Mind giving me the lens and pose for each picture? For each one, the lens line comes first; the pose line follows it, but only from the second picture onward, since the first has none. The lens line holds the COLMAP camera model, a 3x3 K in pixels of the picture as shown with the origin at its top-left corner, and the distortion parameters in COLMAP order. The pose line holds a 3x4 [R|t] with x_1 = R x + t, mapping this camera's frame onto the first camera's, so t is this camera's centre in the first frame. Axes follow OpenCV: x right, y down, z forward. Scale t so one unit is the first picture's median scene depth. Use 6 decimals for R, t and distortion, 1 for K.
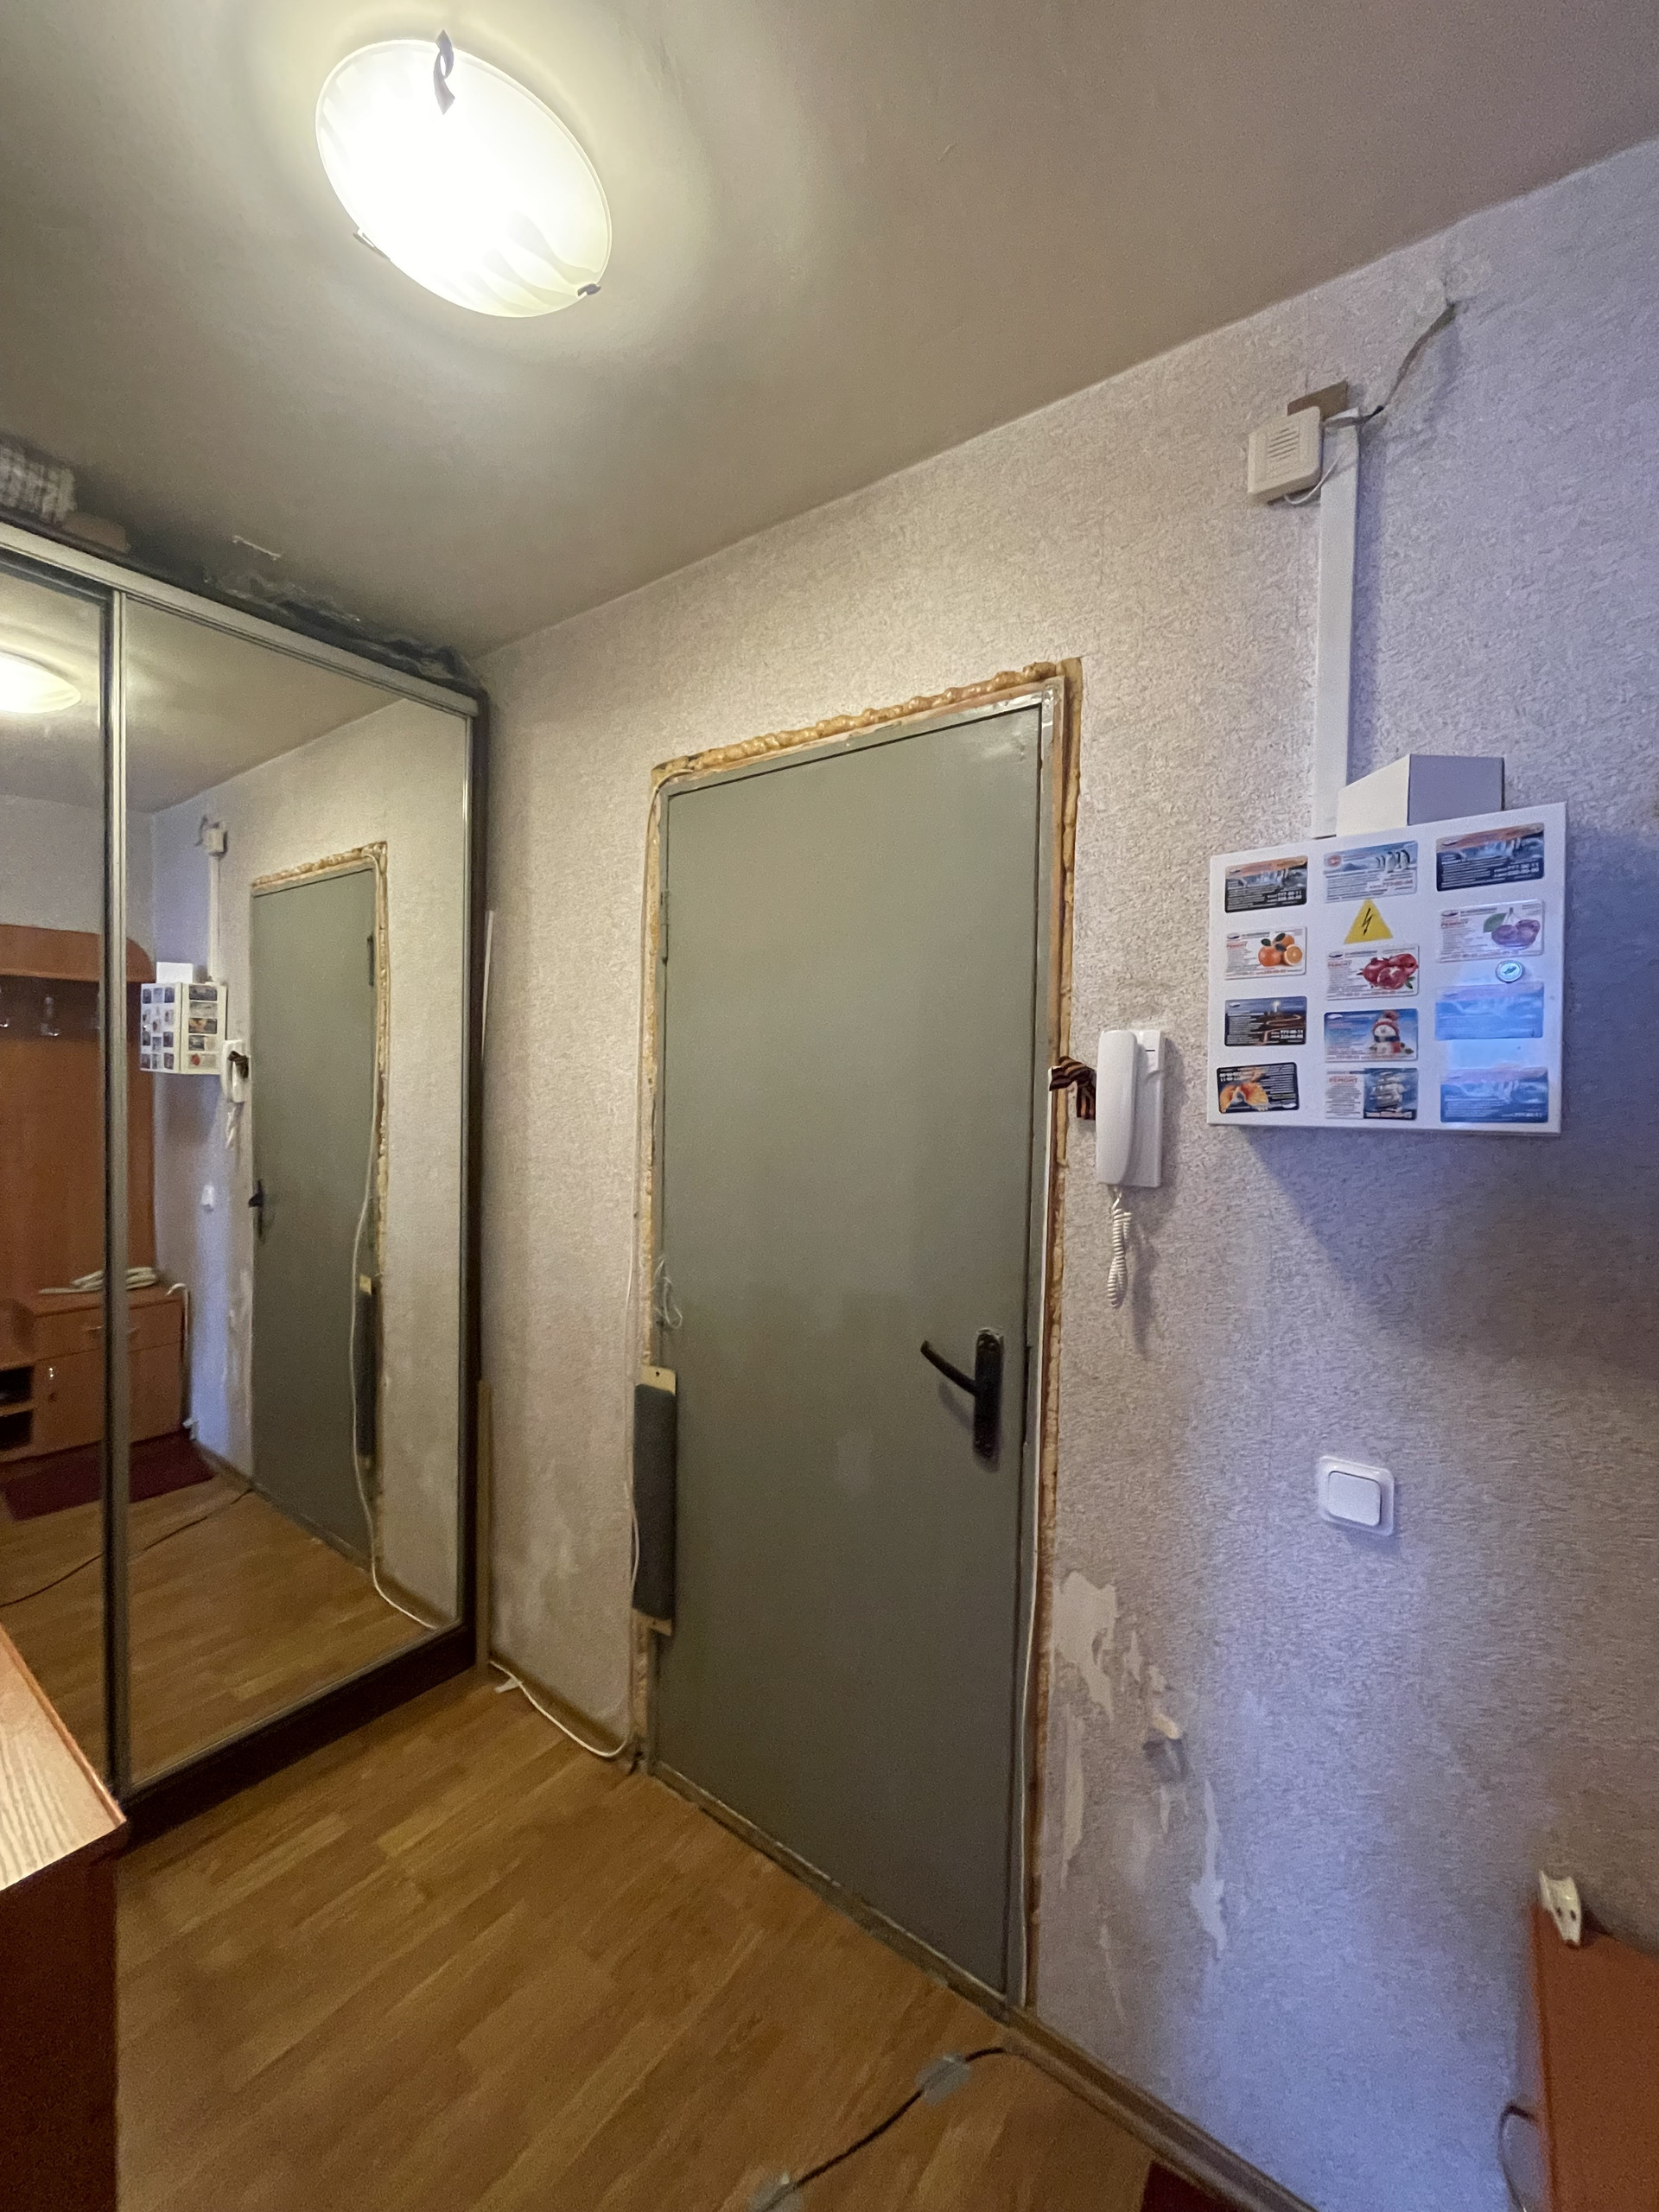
lens RADIAL K [[889.5, 0, 837.1], [0, 889.5, 1101.3], [0, 0, 1]] dist [-0.002352, -0.000100]
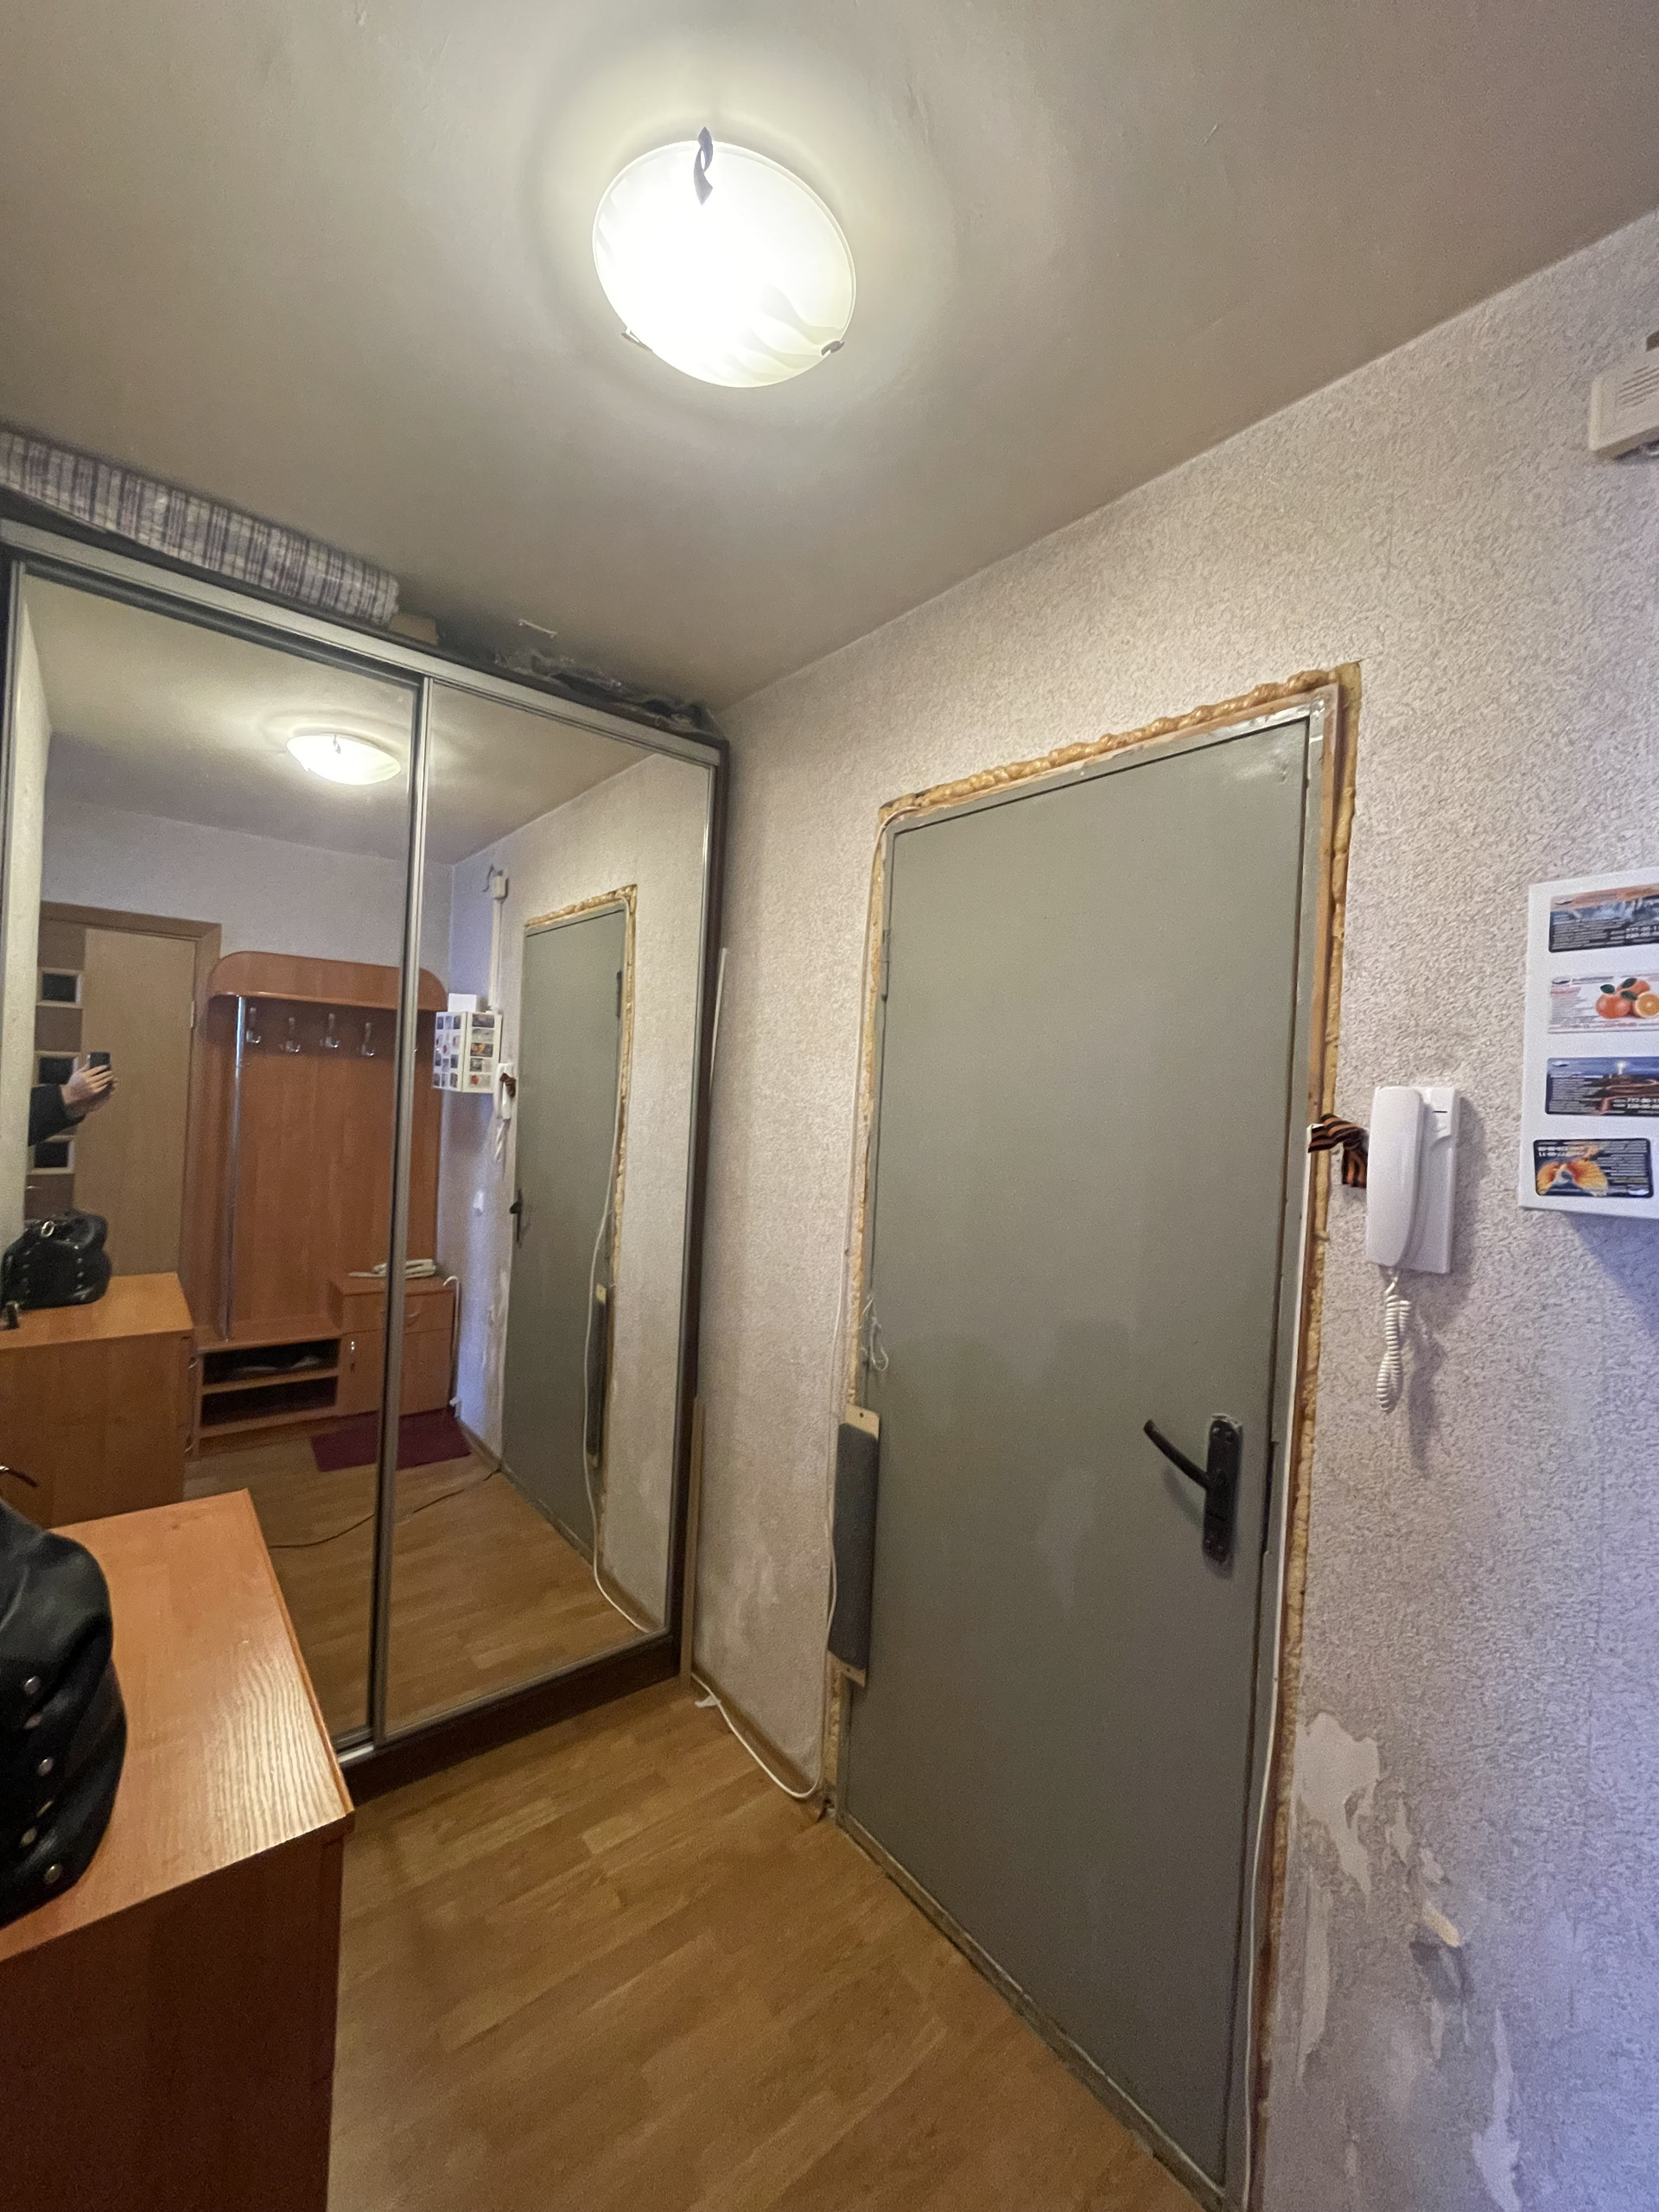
lens RADIAL K [[889.5, 0, 836.2], [0, 889.5, 1100.6], [0, 0, 1]] dist [-0.002352, -0.000100]
pose [[0.969272, 0.032041, -0.243896, -0.000034], [-0.039009, 0.998956, -0.023789, -0.023565], [0.242879, 0.032572, 0.969510, 0.035481]]
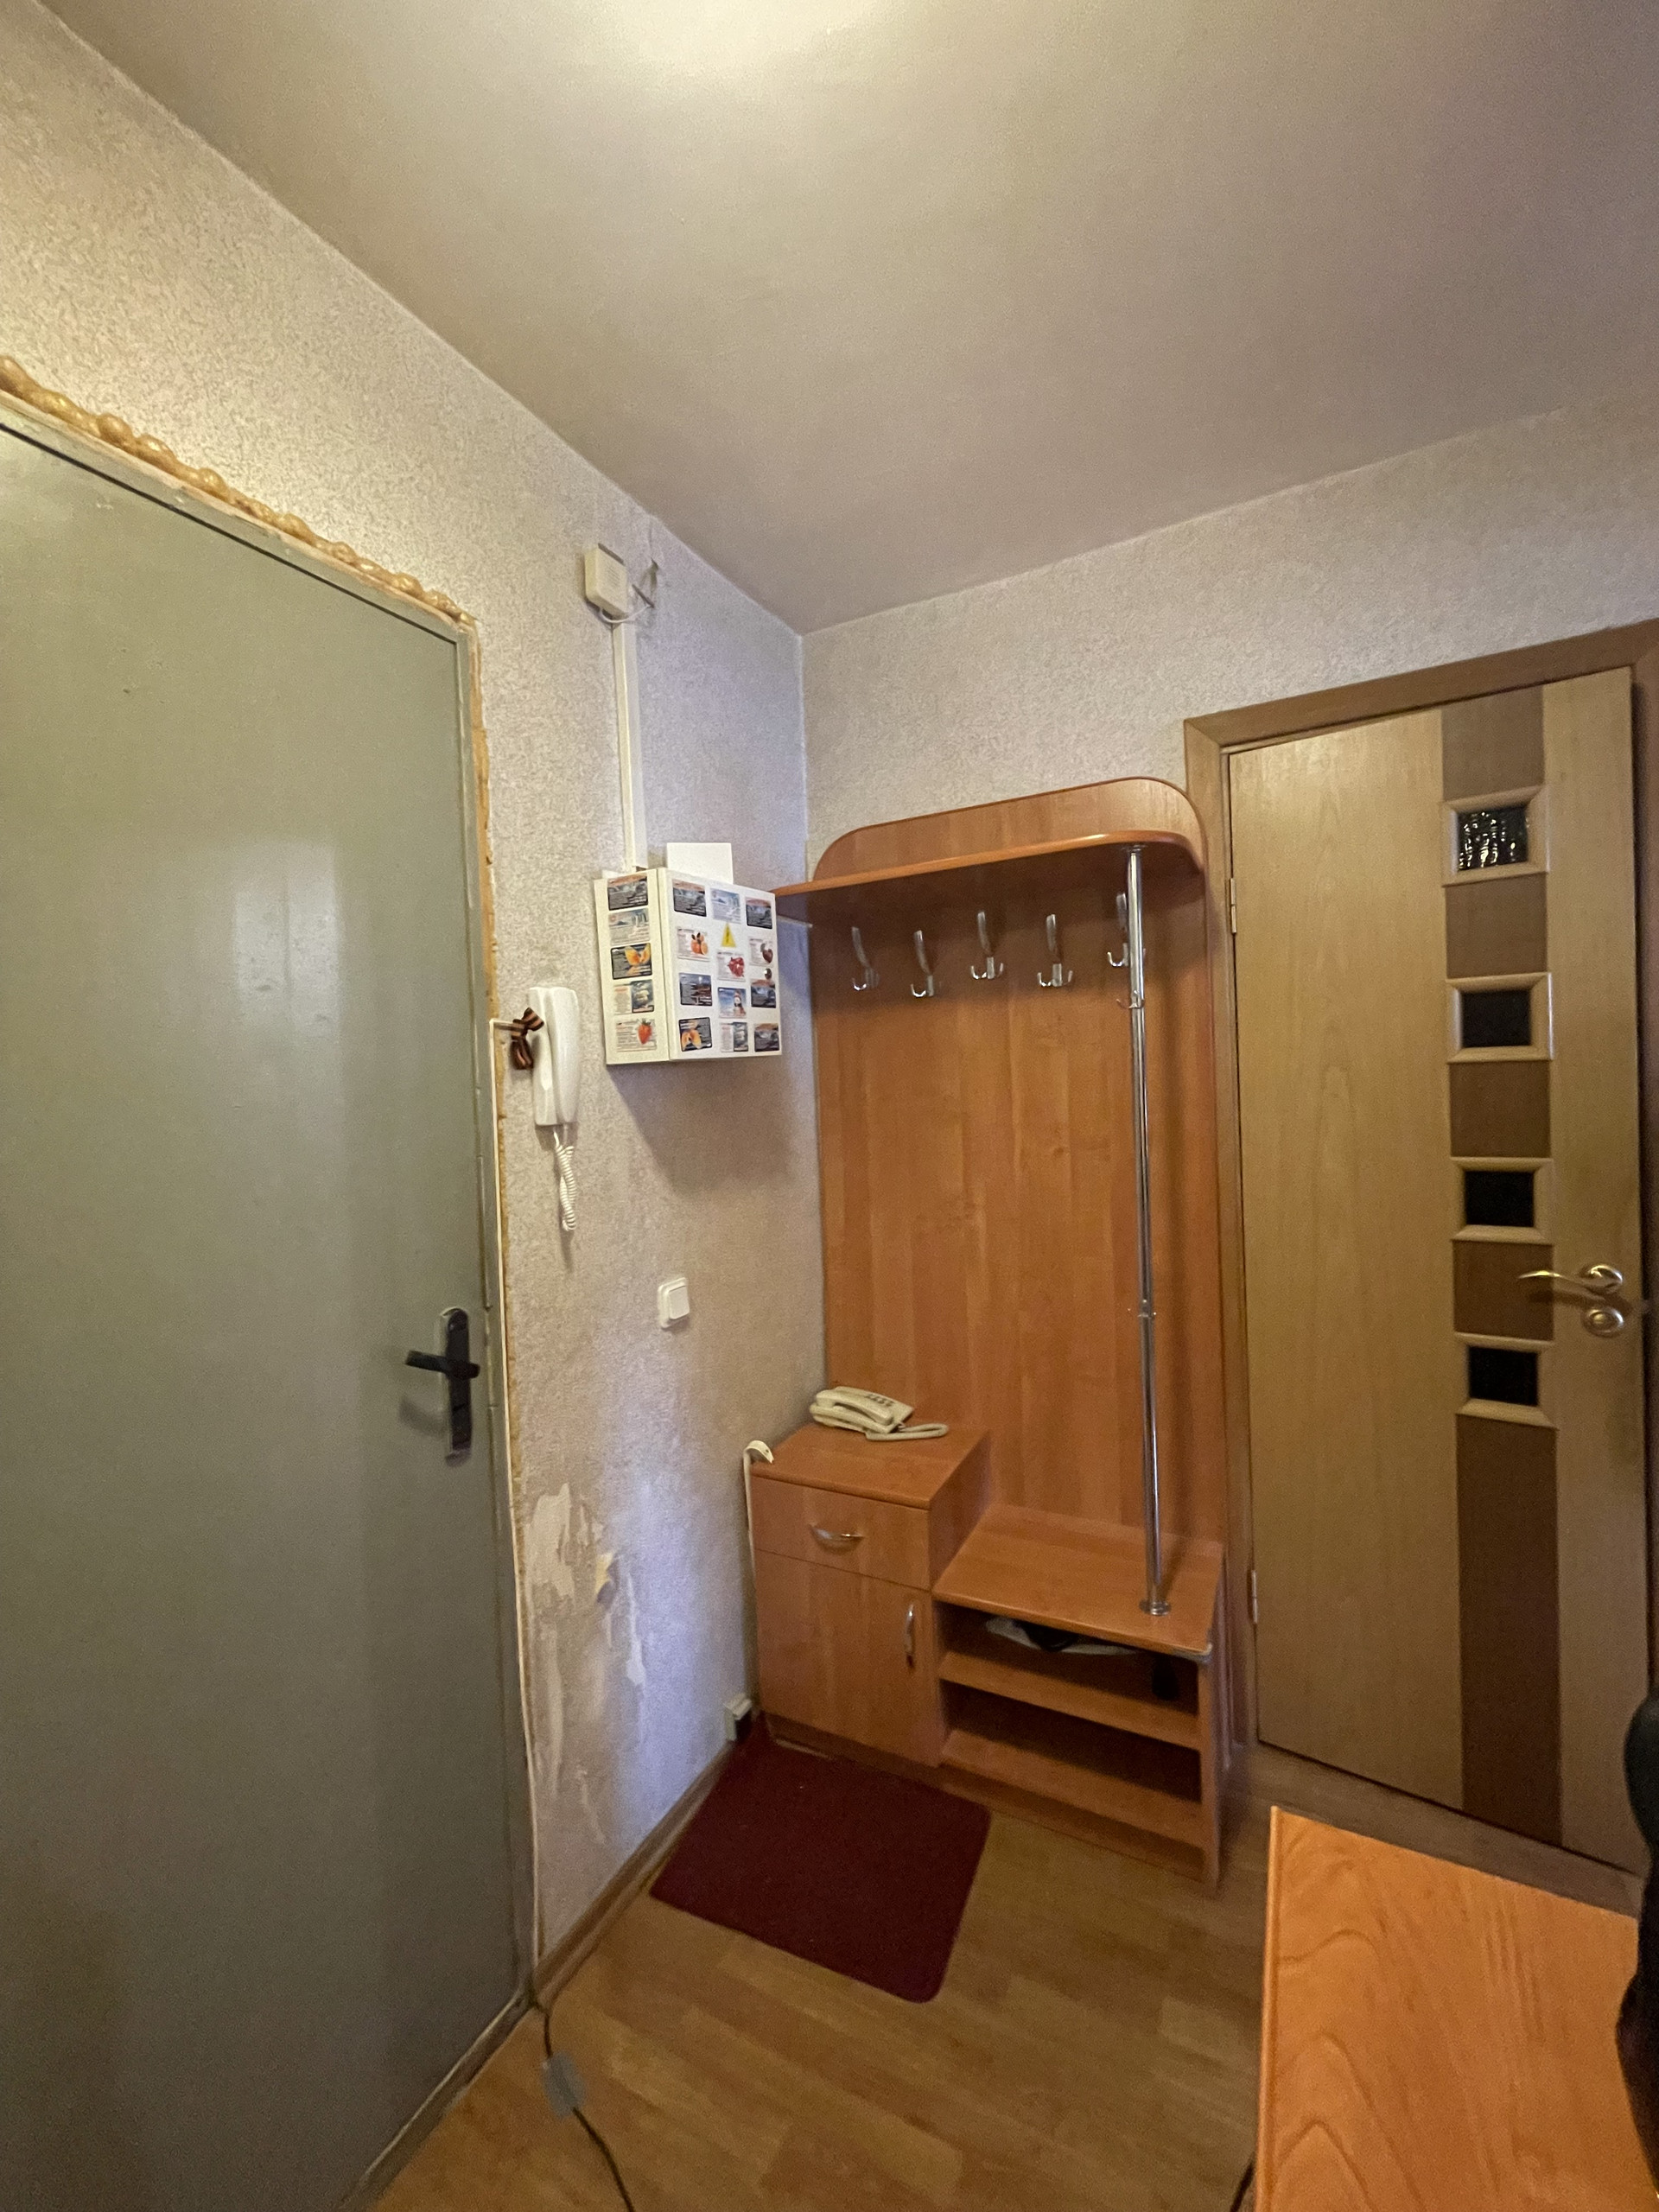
lens RADIAL K [[889.5, 0, 843.0], [0, 889.5, 1100.1], [0, 0, 1]] dist [-0.002352, -0.000100]
pose [[-0.158363, -0.044131, 0.986394, -0.834913], [0.067335, 0.996192, 0.055380, 0.023947], [-0.985082, 0.075189, -0.154789, 0.792425]]
